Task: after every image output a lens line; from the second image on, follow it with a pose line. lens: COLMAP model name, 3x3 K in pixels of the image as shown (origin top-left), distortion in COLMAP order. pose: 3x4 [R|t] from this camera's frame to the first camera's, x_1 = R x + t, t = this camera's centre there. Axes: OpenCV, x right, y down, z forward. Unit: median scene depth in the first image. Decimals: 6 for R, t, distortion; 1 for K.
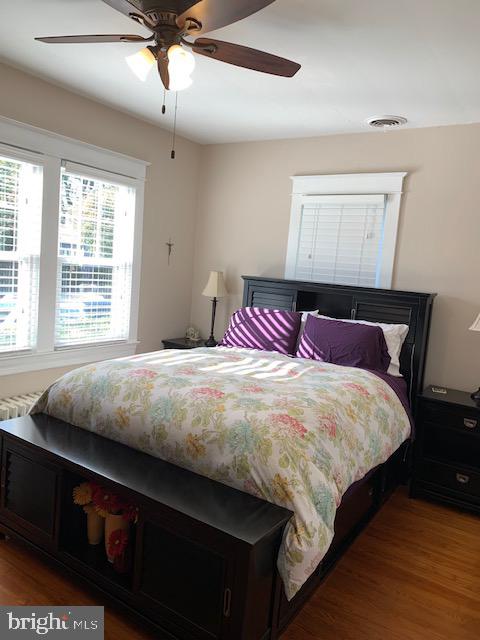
lens RADIAL K [[491.2, 0, 235.9], [0, 491.2, 316.8], [0, 0, 1]] dist [0.034749, -0.037984]
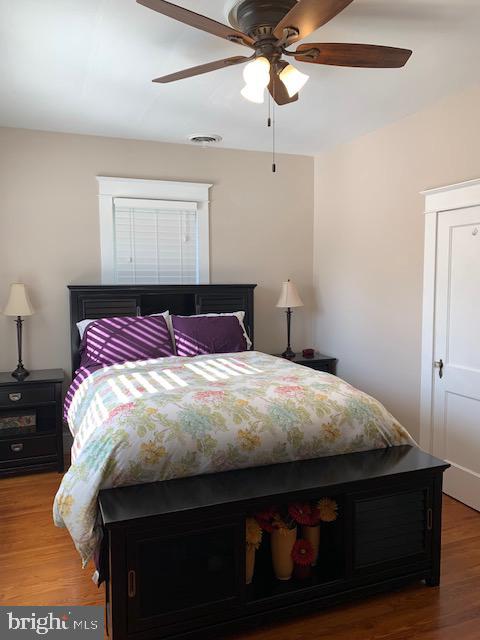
lens RADIAL K [[491.2, 0, 235.6], [0, 491.2, 322.3], [0, 0, 1]] dist [0.034749, -0.037984]
pose [[0.575134, -0.160183, 0.802223, -0.618853], [0.141578, 0.985334, 0.095245, -0.072063], [-0.805715, 0.058798, 0.589378, 0.283602]]
